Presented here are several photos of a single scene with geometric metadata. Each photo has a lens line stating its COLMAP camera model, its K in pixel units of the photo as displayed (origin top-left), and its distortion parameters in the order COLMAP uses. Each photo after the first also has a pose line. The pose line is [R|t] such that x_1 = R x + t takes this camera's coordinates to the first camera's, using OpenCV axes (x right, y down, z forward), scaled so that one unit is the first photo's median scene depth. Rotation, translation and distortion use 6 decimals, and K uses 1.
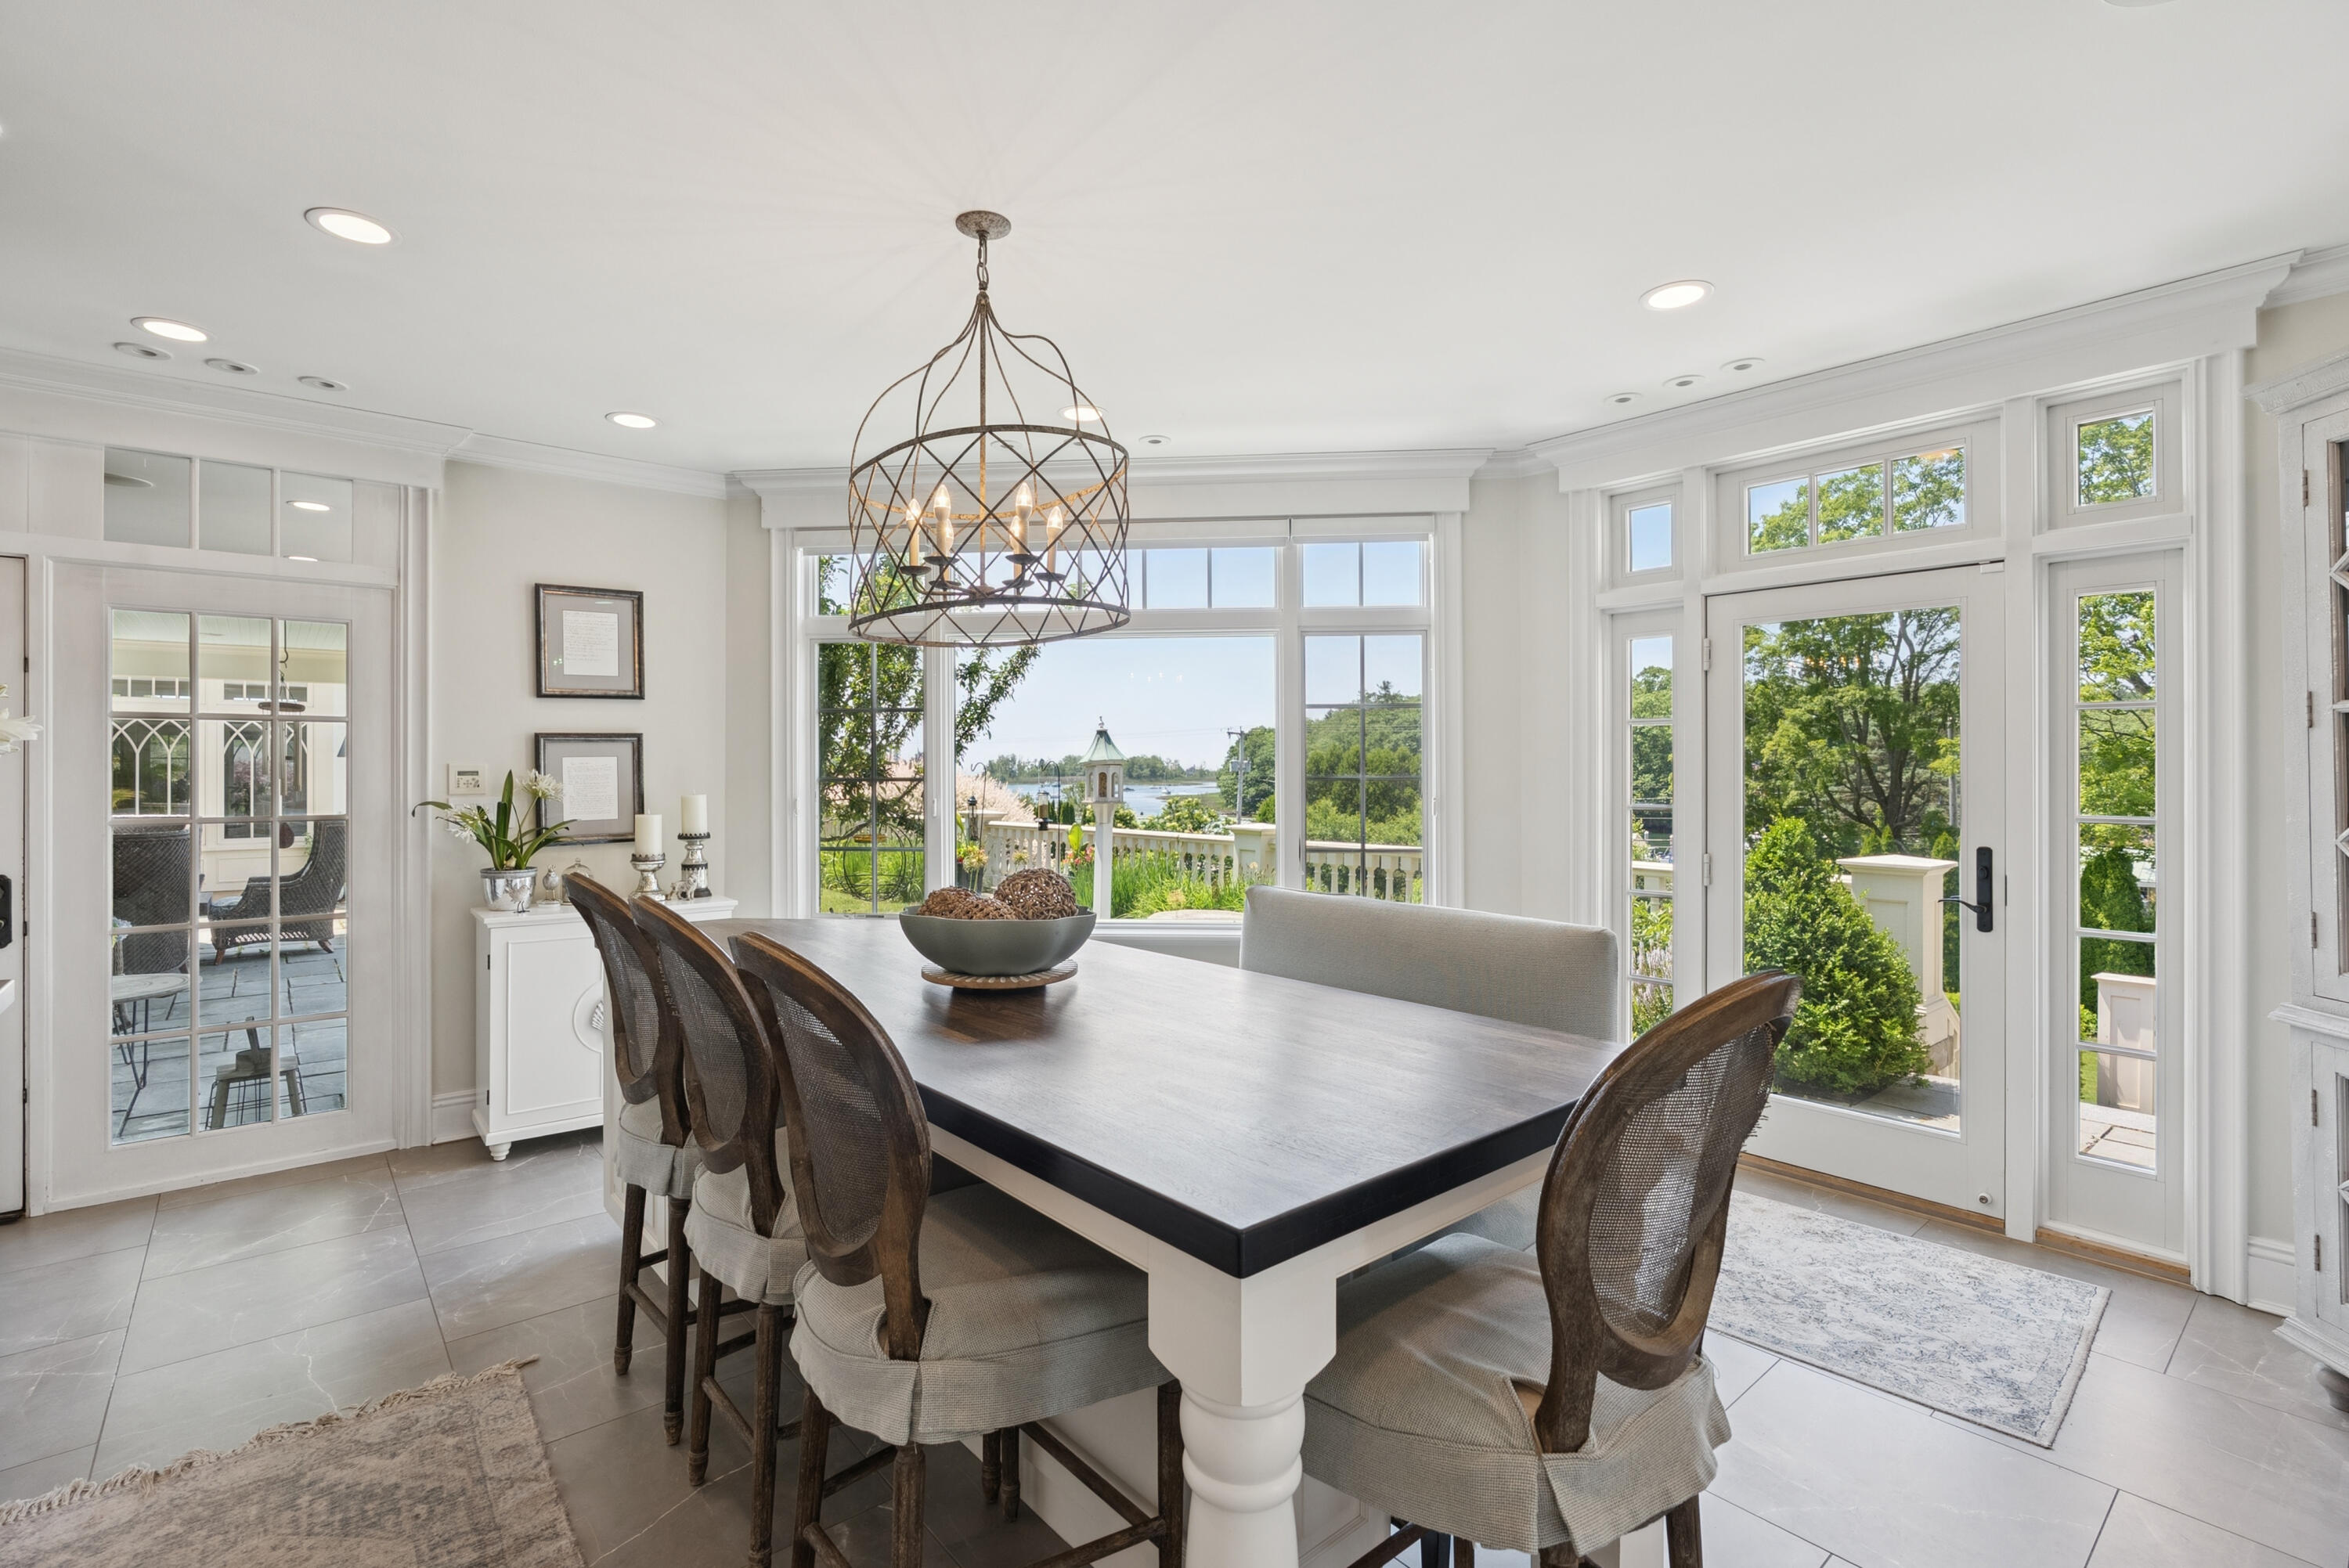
lens RADIAL K [[1067.1, 0, 1168.2], [0, 1067.1, 771.2], [0, 0, 1]] dist [-0.015728, 0.003379]
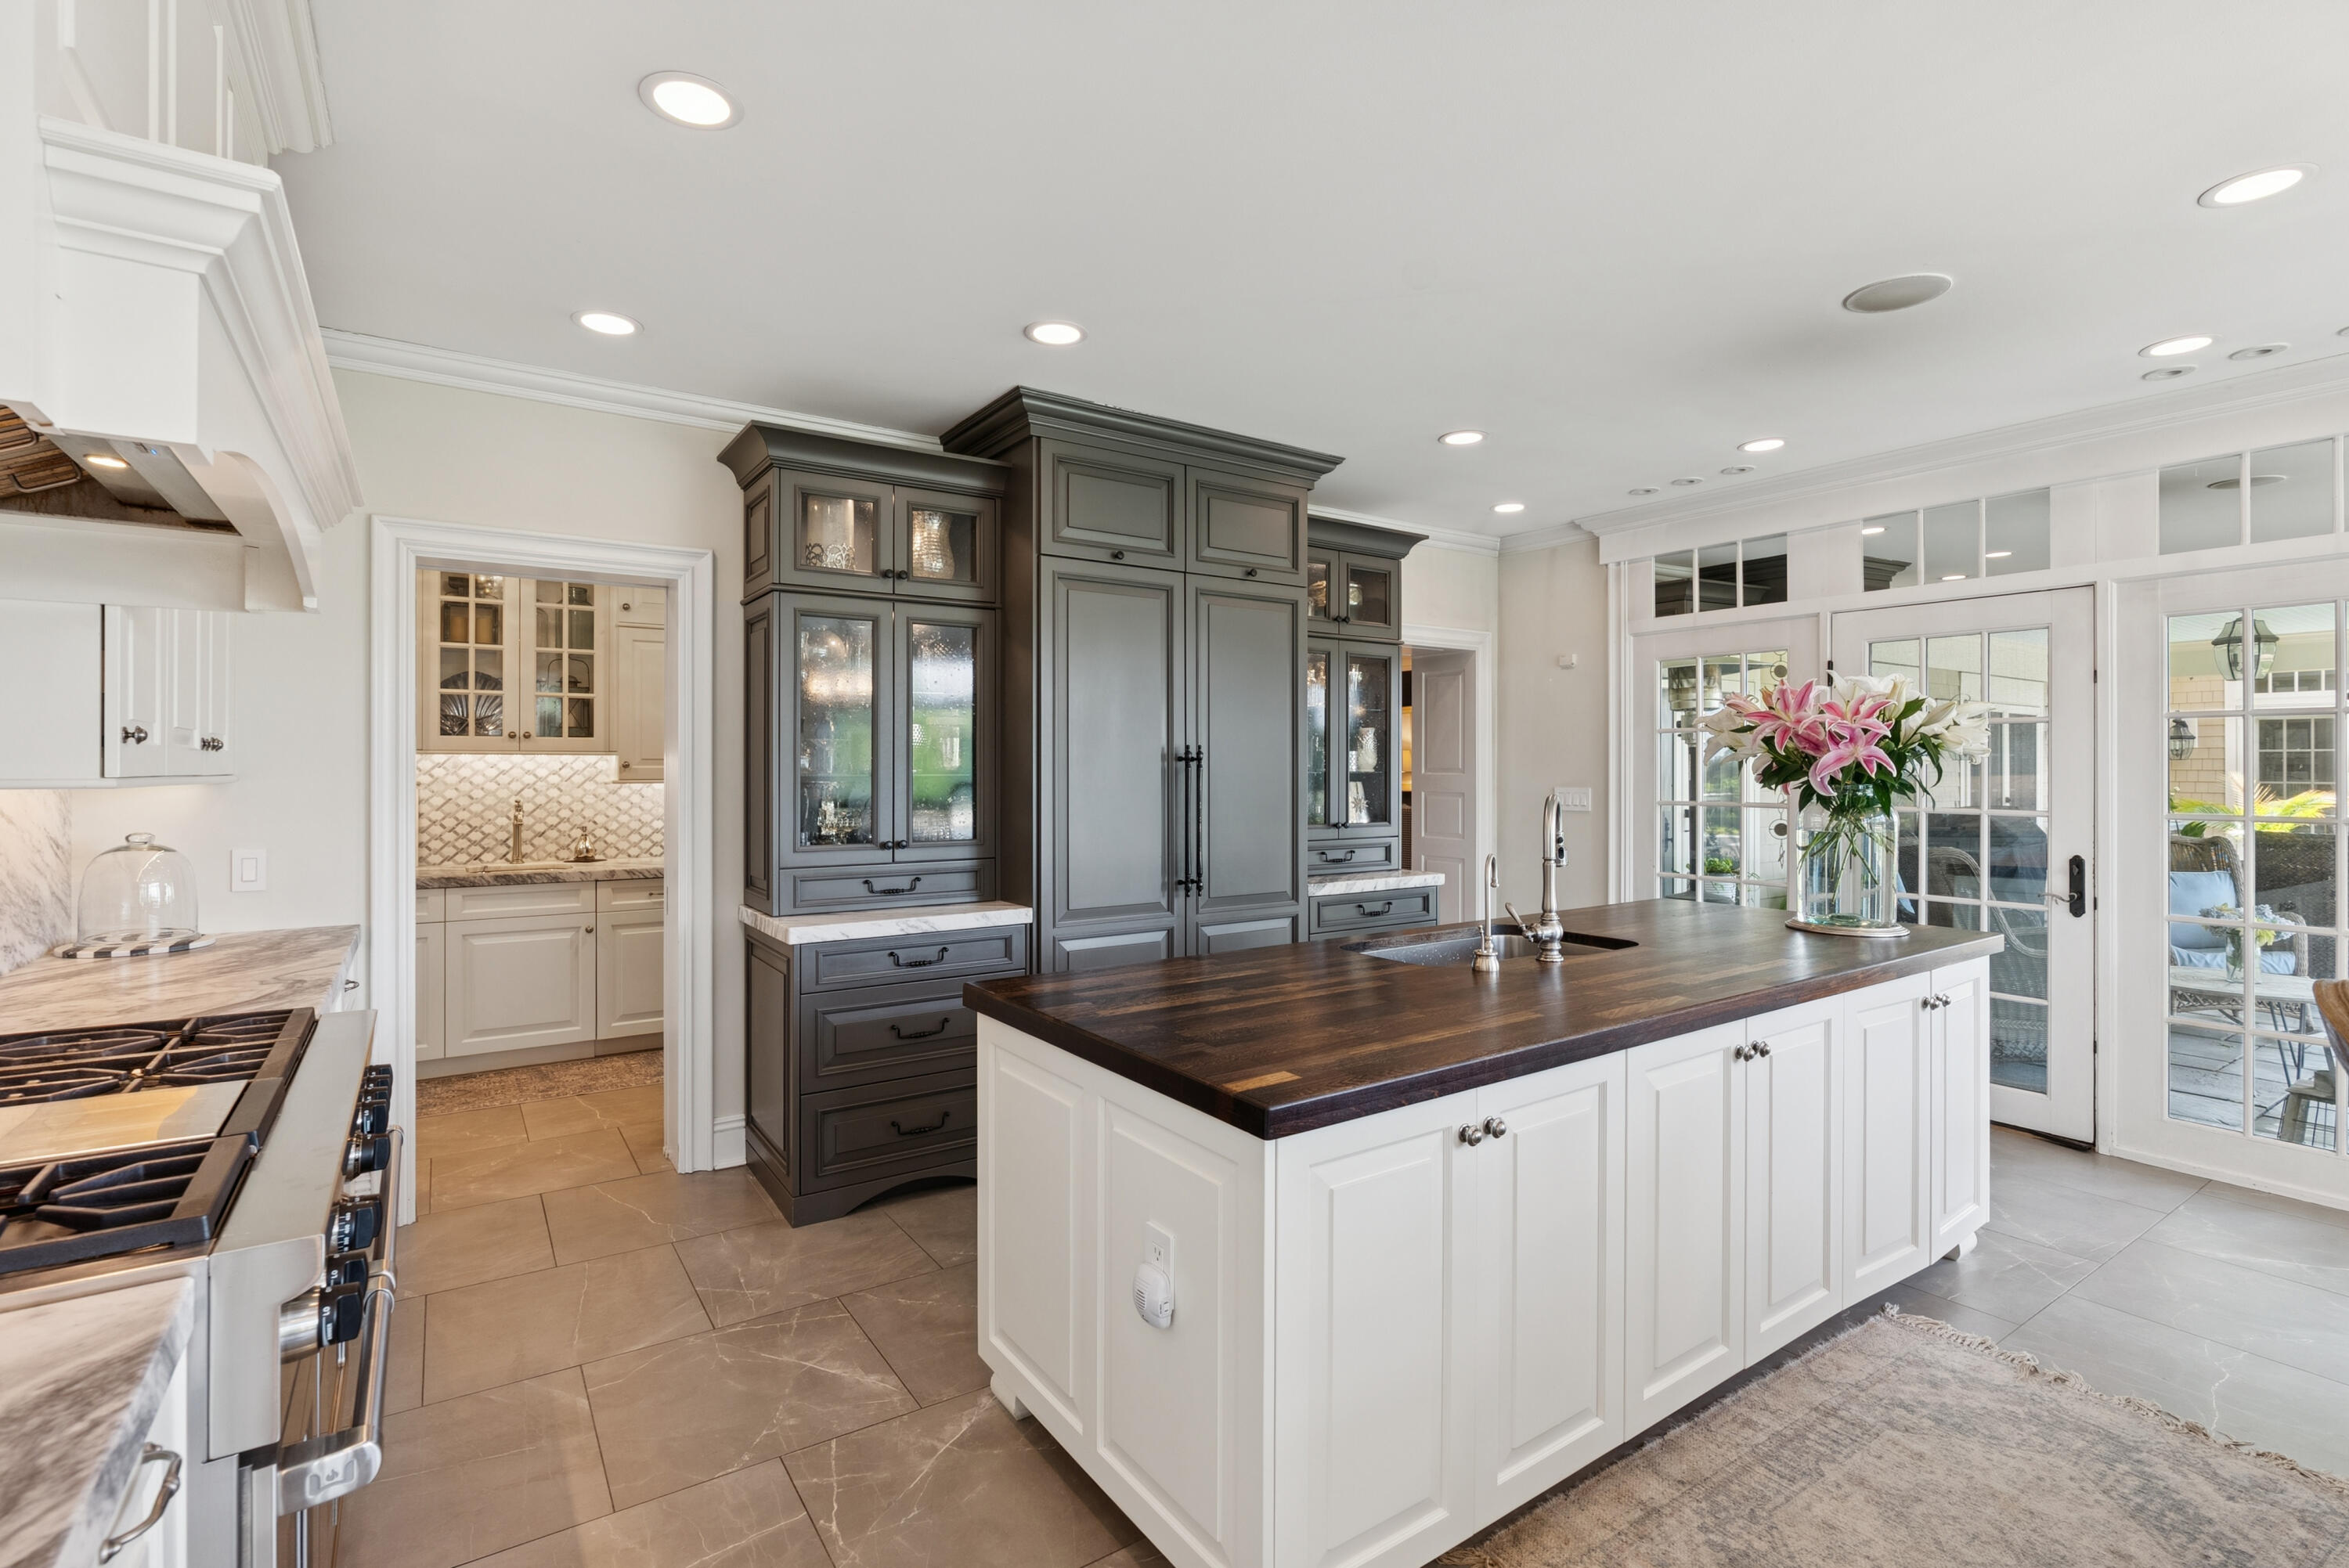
lens RADIAL K [[1067.1, 0, 1166.8], [0, 1067.1, 770.6], [0, 0, 1]] dist [-0.015728, 0.003379]
pose [[-0.105982, 0.005131, -0.994355, 0.184120], [-0.008938, 0.999941, 0.006112, 0.005780], [0.994328, 0.009536, -0.105930, 0.102586]]
